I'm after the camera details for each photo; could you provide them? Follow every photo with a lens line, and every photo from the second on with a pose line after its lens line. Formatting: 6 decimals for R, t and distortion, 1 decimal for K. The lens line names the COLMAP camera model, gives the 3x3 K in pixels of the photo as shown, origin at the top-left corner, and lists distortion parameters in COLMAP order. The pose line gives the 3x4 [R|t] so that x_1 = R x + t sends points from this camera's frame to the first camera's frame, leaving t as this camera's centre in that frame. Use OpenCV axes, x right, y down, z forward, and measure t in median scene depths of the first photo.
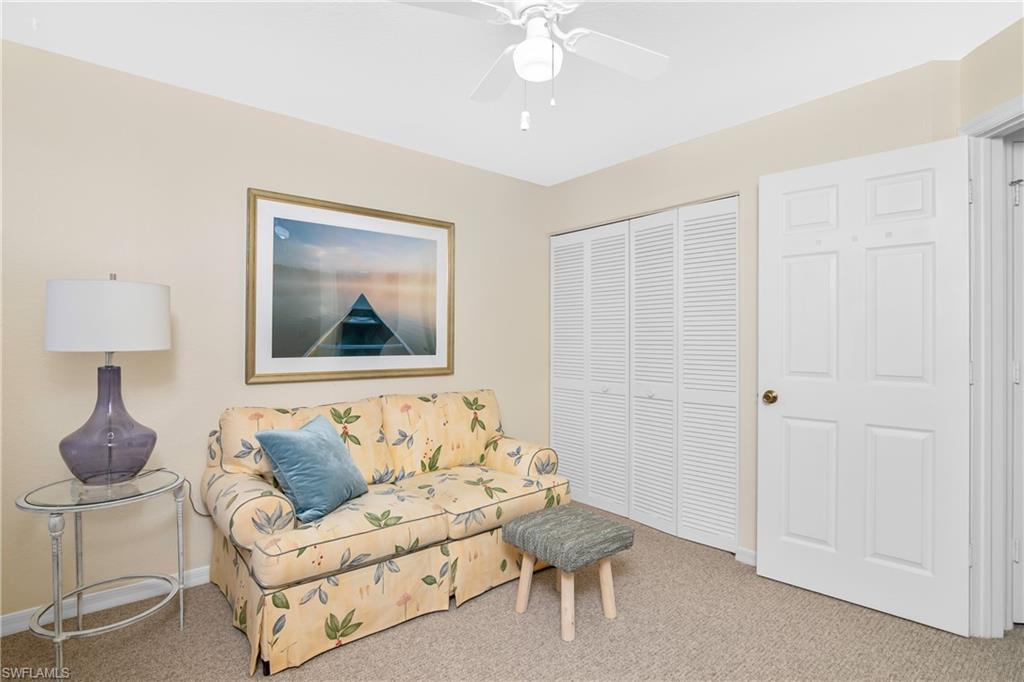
lens RADIAL K [[503.6, 0, 506.7], [0, 503.6, 340.4], [0, 0, 1]] dist [-0.033091, -0.000656]
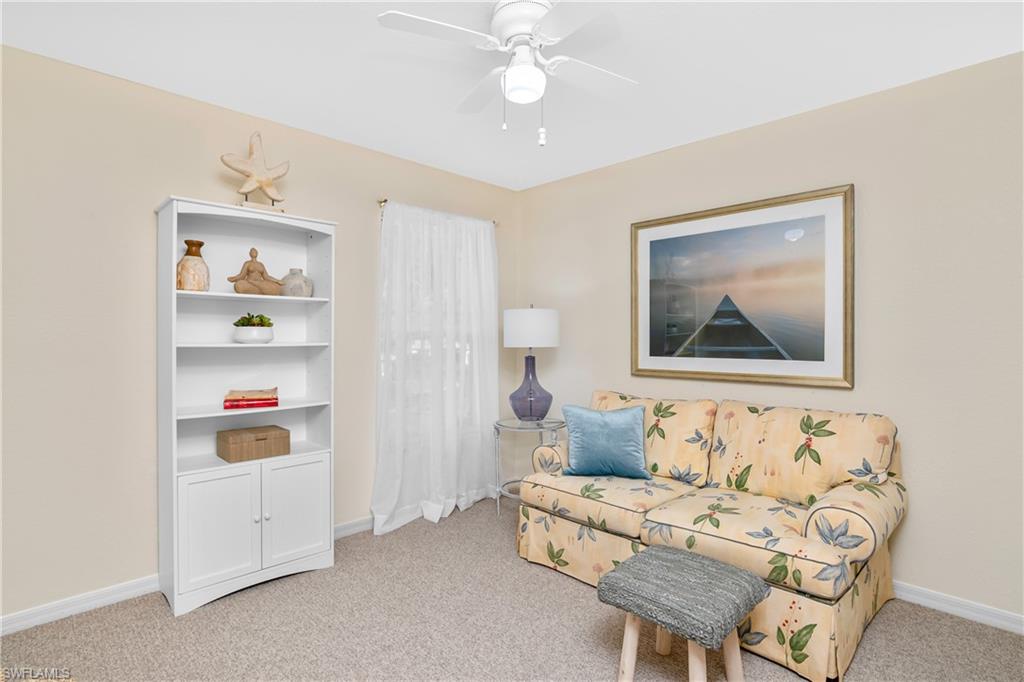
lens RADIAL K [[503.6, 0, 506.7], [0, 503.6, 340.4], [0, 0, 1]] dist [-0.033091, -0.000656]
pose [[0.086869, 0.000471, -0.996220, 0.728061], [-0.002370, 0.999997, 0.000266, -0.003074], [0.996217, 0.002338, 0.086870, 0.544913]]
